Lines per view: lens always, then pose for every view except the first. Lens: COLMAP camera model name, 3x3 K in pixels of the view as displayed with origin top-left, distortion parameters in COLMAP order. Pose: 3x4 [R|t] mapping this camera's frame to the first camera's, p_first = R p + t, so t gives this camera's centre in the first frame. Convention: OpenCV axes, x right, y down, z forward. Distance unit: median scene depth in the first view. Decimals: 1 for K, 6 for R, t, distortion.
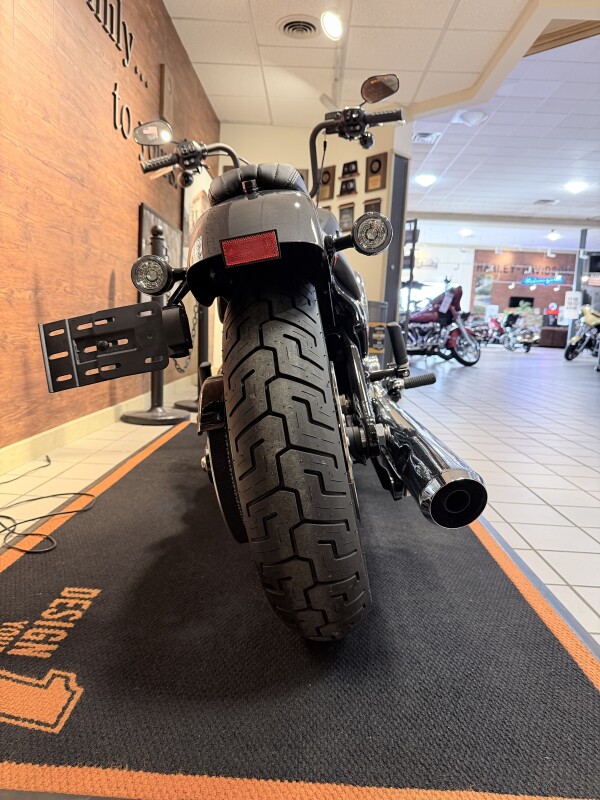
lens RADIAL K [[558.7, 0, 280.6], [0, 558.7, 402.6], [0, 0, 1]] dist [0.000392, -0.003809]
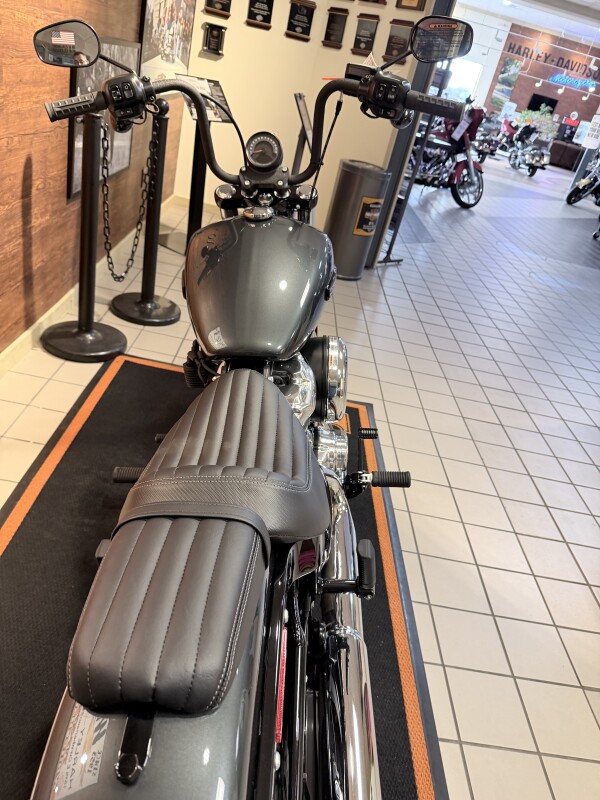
lens RADIAL K [[563.1, 0, 300.0], [0, 563.1, 400.0], [0, 0, 1]] dist [0.000399, -0.000737]
pose [[0.984225, 0.128103, 0.122028, -0.000552], [-0.165213, 0.912225, 0.374899, -0.078974], [-0.063291, -0.389146, 0.918999, 0.052090]]
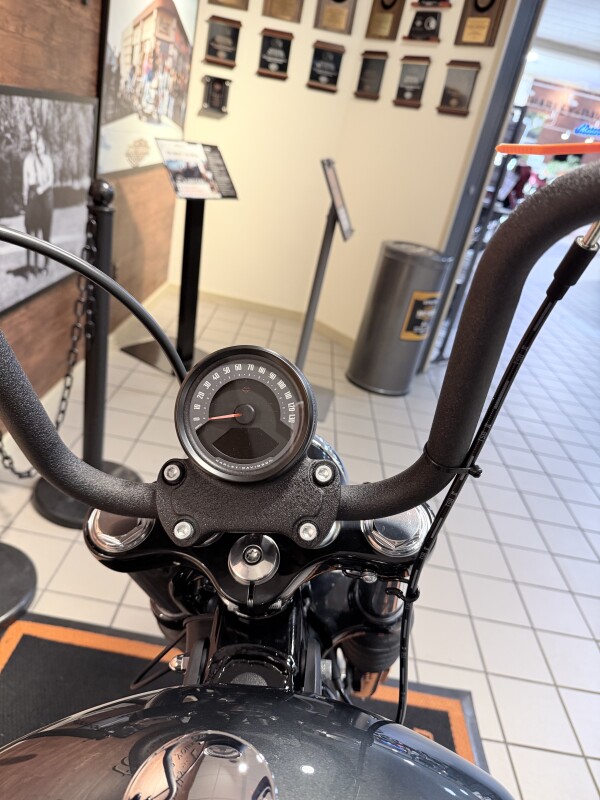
lens RADIAL K [[572.8, 0, 292.3], [0, 572.8, 399.7], [0, 0, 1]] dist [-0.006358, -0.006428]
pose [[0.989325, 0.131842, 0.062085, 0.000382], [-0.144497, 0.942759, 0.300543, -0.094927], [-0.018906, -0.306306, 0.951745, 0.174336]]
